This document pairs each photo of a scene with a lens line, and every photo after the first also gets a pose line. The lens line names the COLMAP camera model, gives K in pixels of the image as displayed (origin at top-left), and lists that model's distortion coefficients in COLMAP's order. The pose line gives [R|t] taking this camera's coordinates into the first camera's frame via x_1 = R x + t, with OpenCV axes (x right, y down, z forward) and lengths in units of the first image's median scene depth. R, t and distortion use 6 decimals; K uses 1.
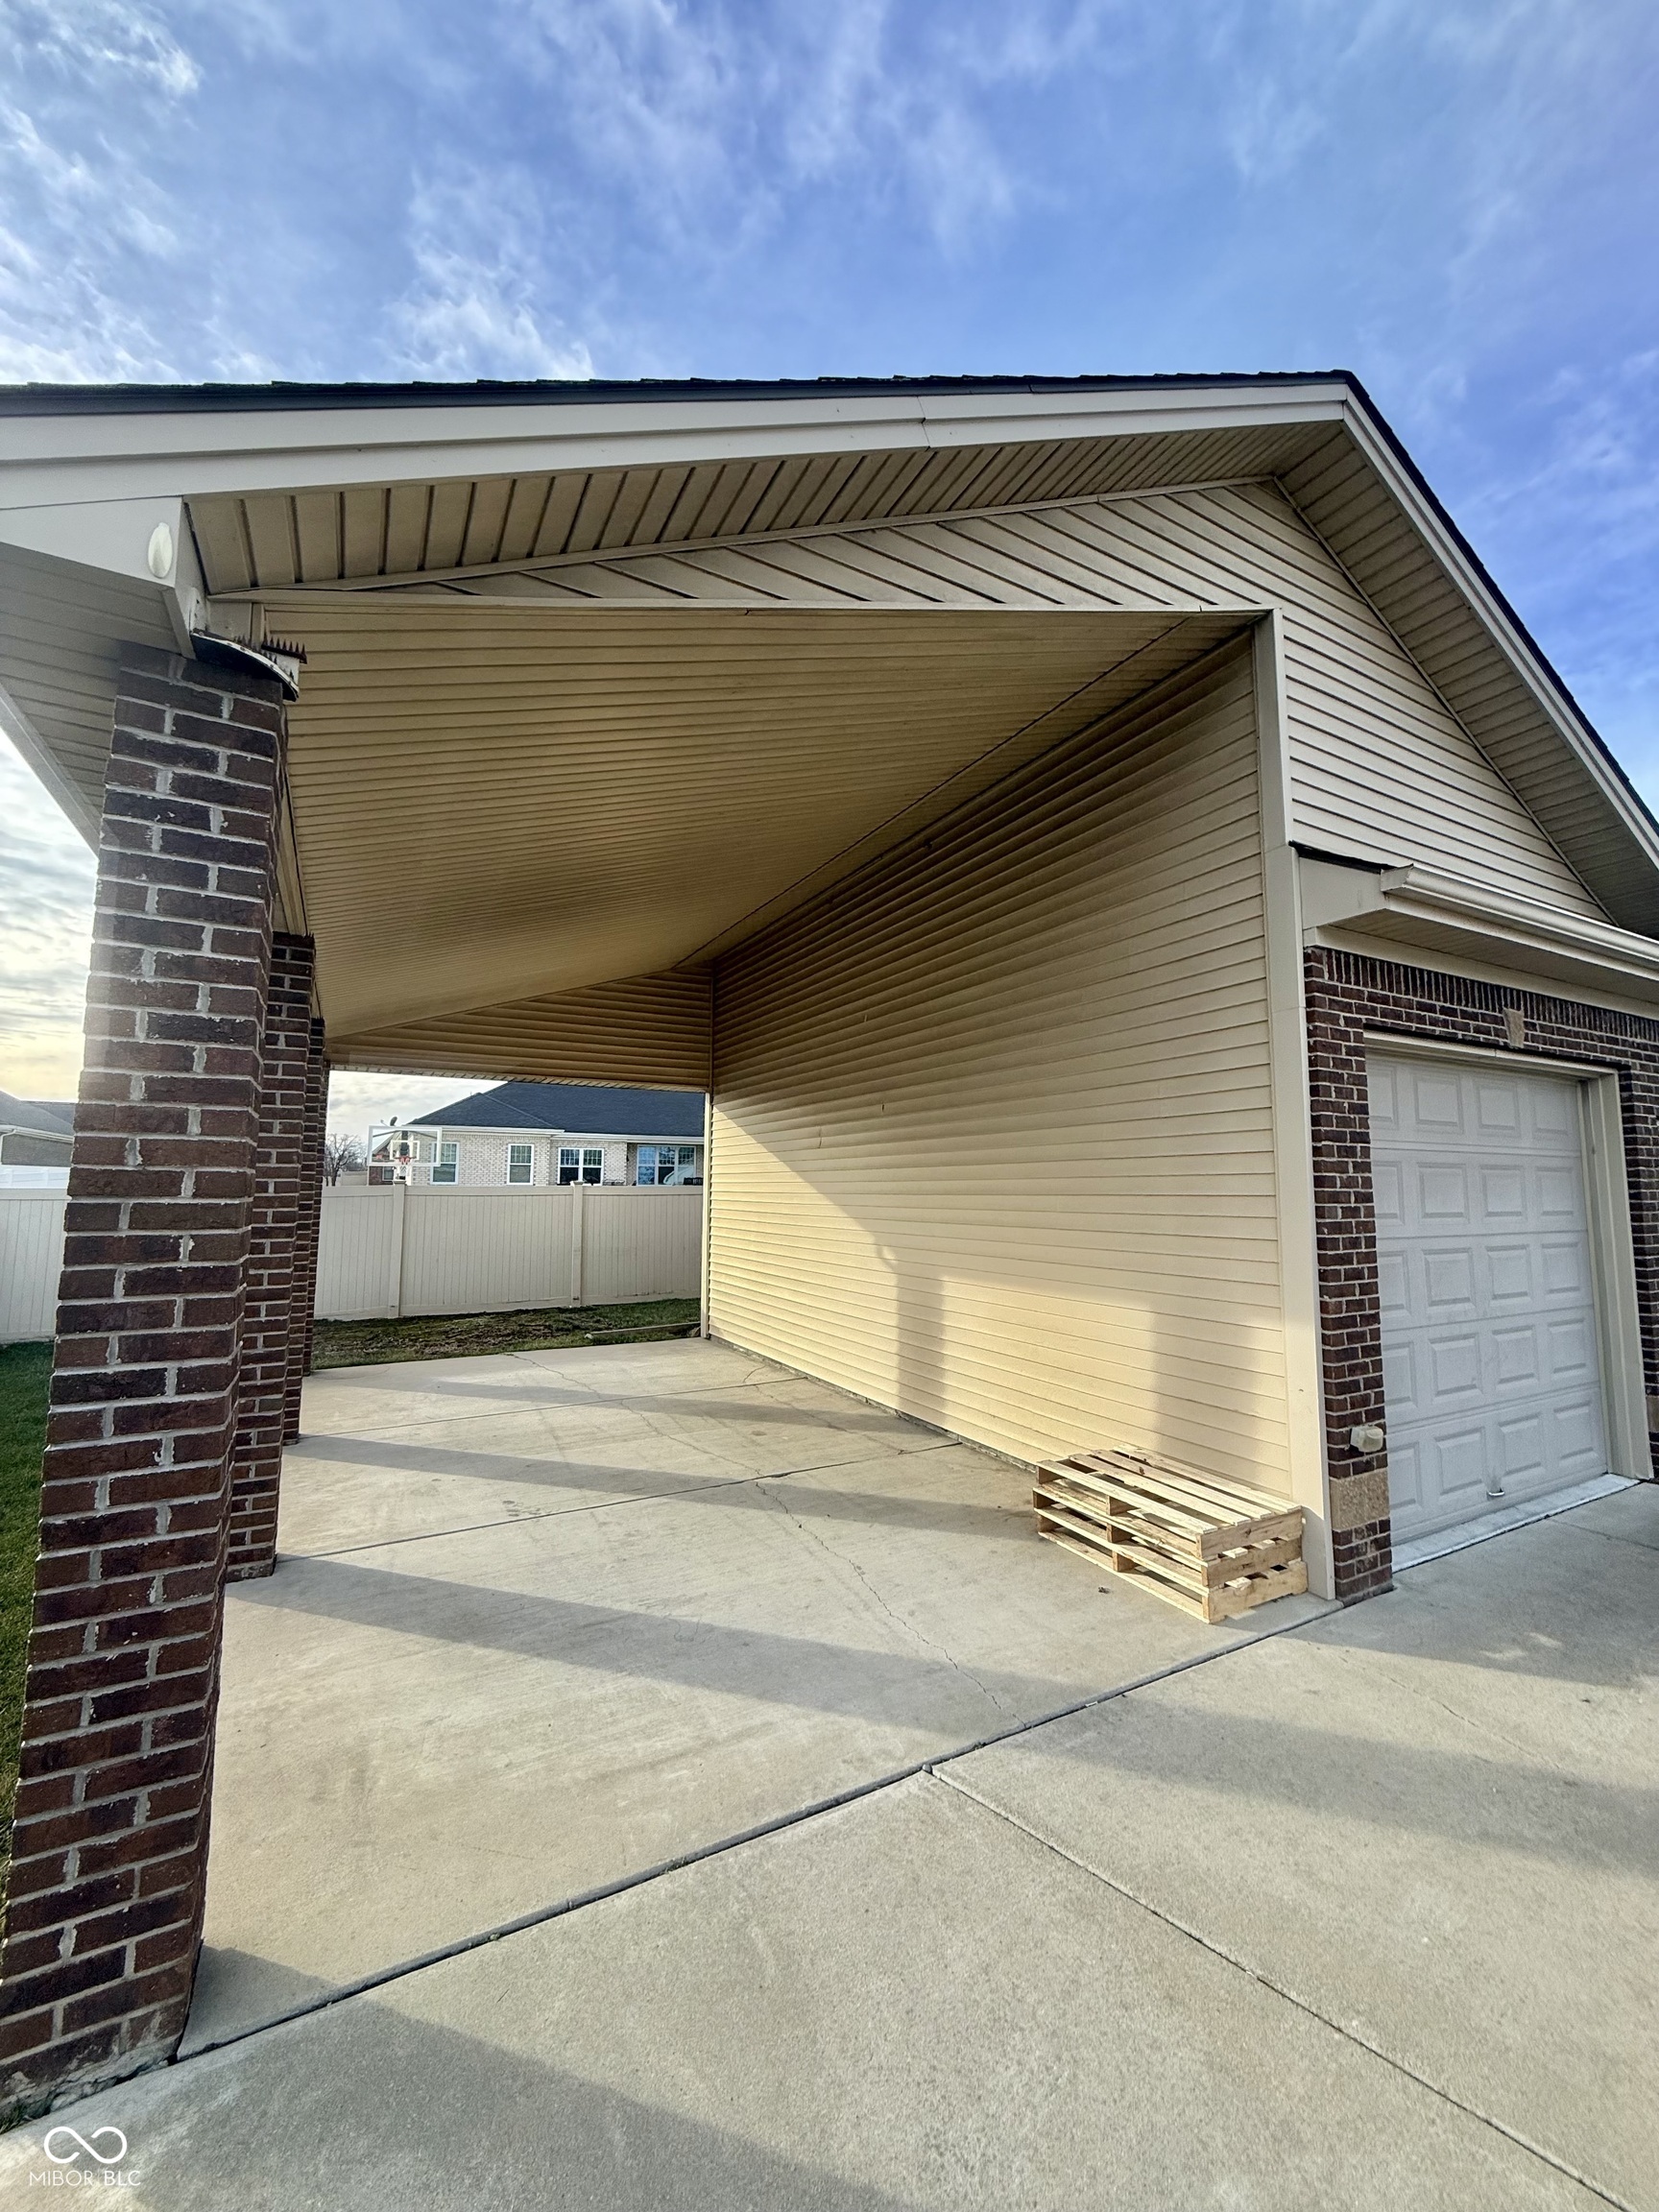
lens RADIAL K [[876.5, 0, 829.5], [0, 876.5, 1106.0], [0, 0, 1]] dist [-0.000613, -0.000050]
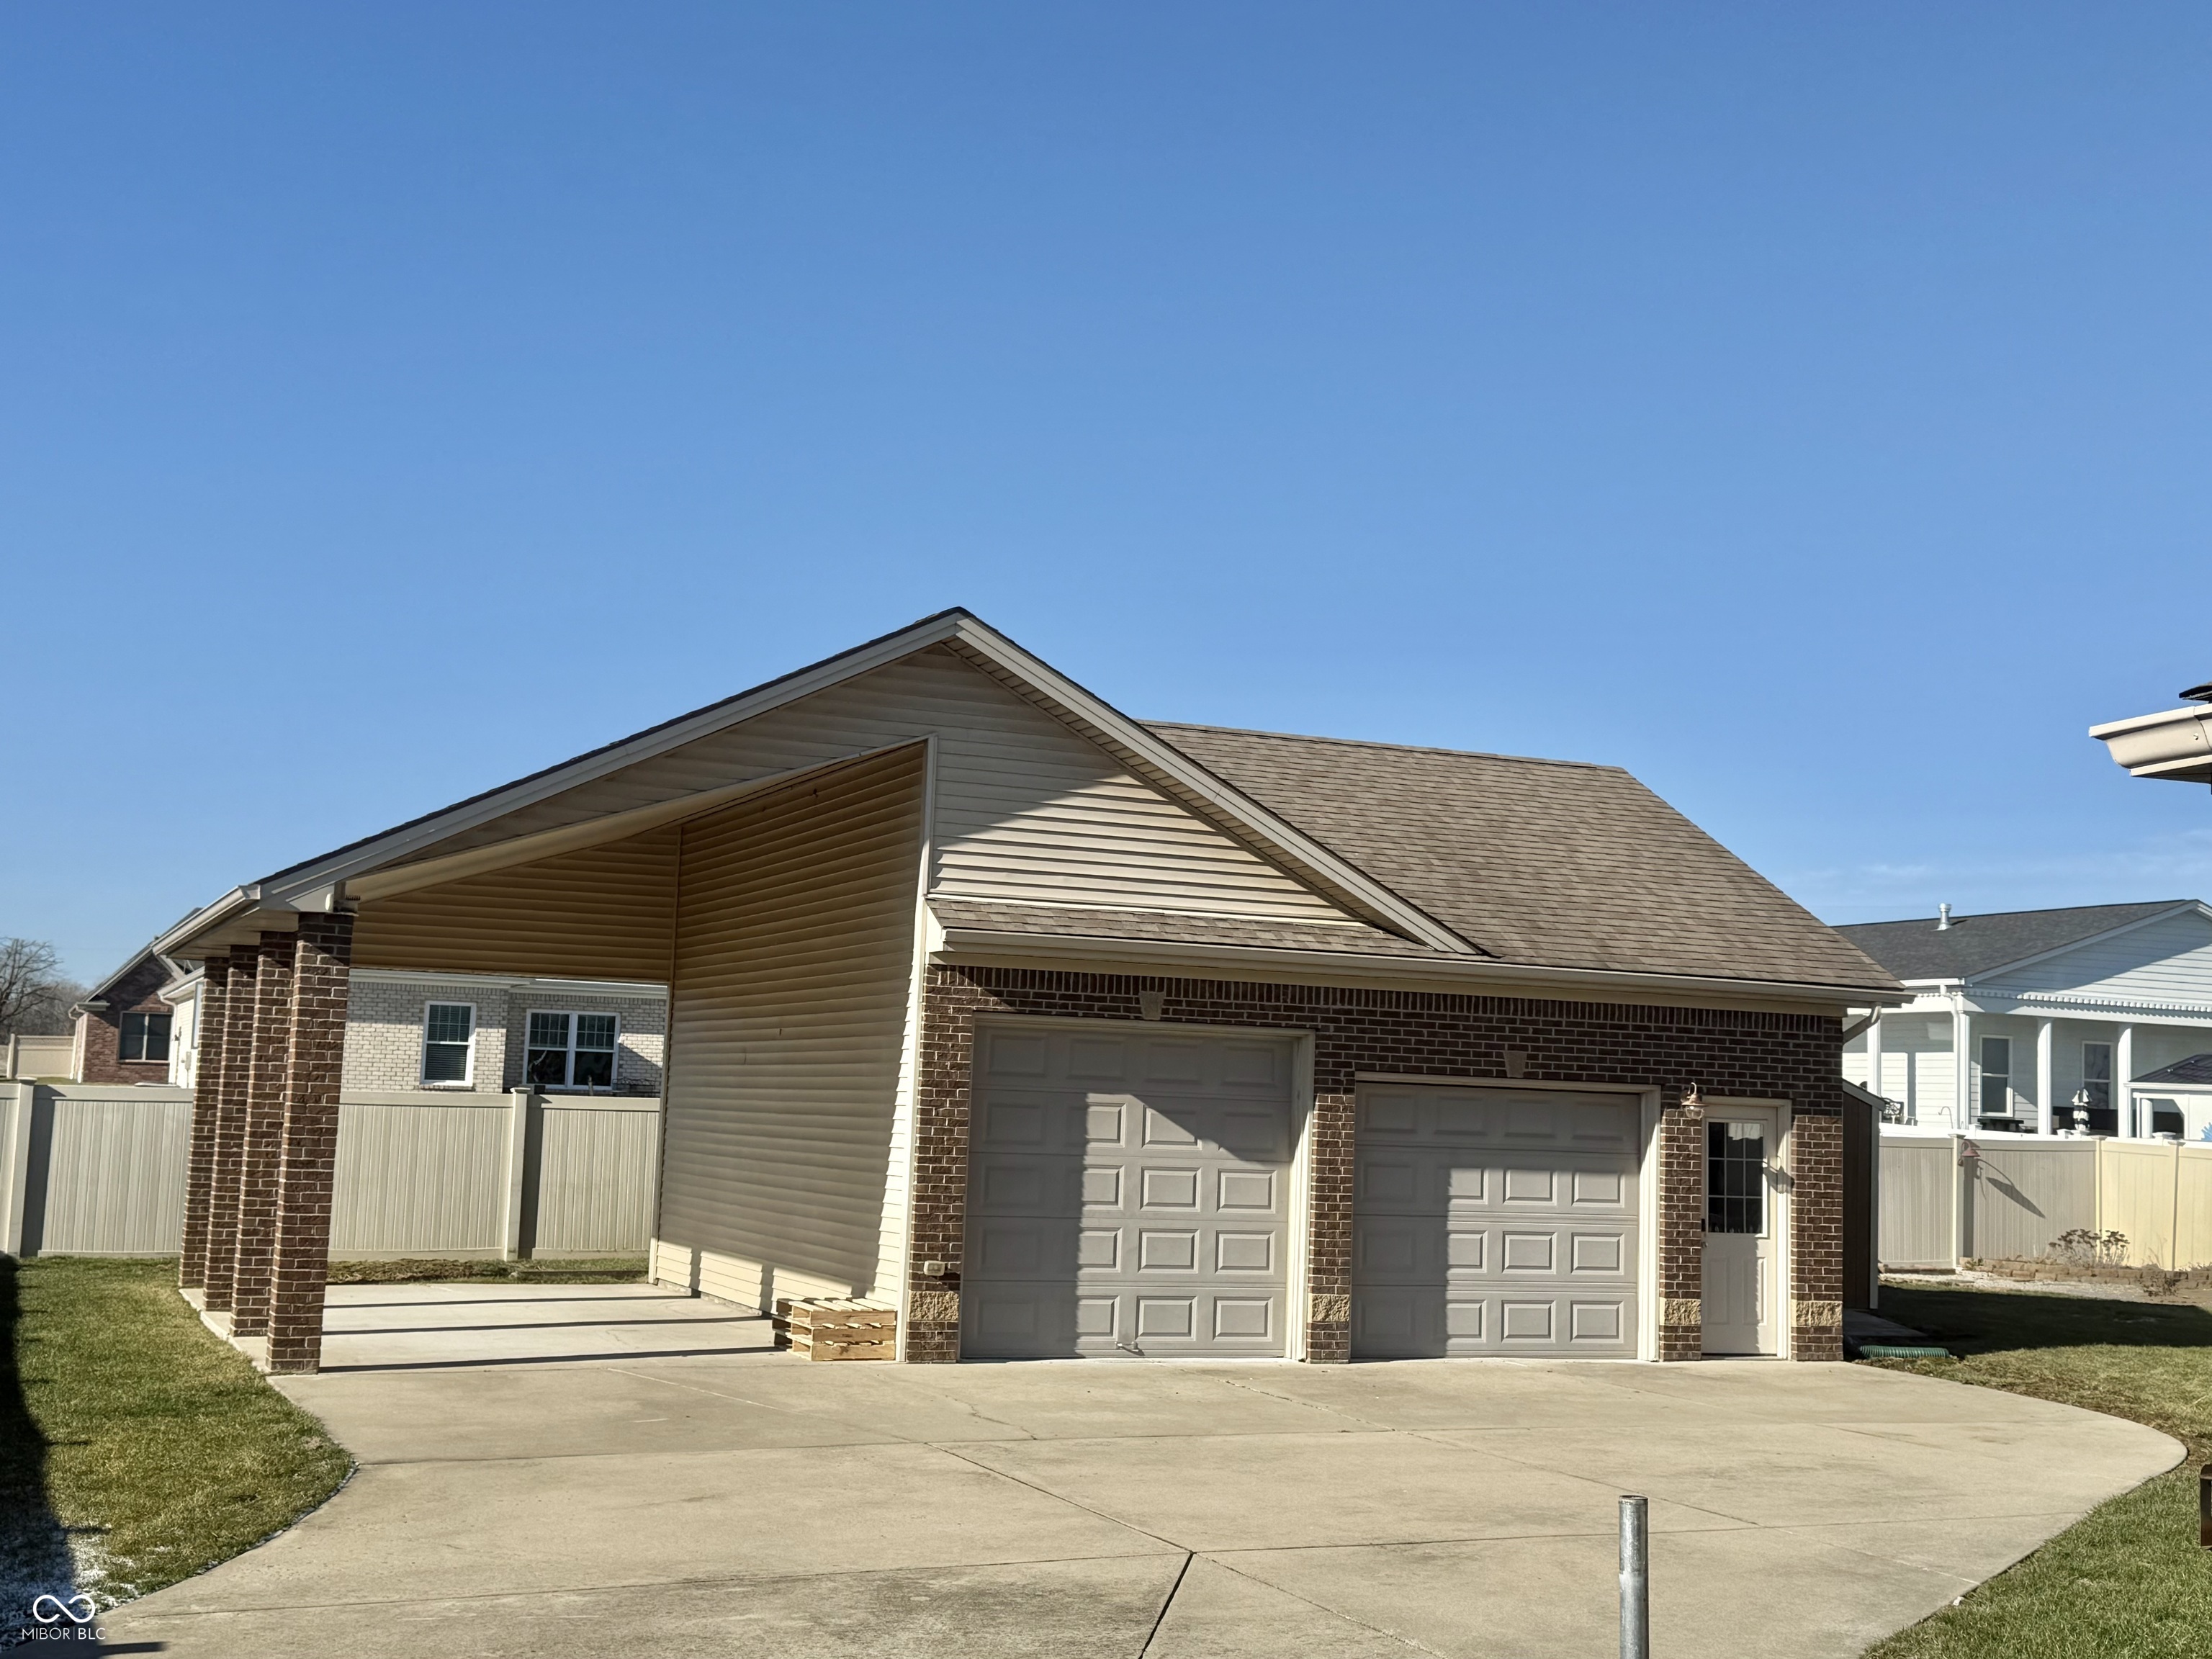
lens RADIAL K [[2577.2, 0, 1106.0], [0, 2577.2, 829.5], [0, 0, 1]] dist [0.130097, -0.066861]
pose [[0.995316, 0.021895, -0.094159, 1.225591], [-0.023348, 0.999624, -0.014353, -0.342984], [0.093809, 0.016485, 0.995454, -3.419793]]
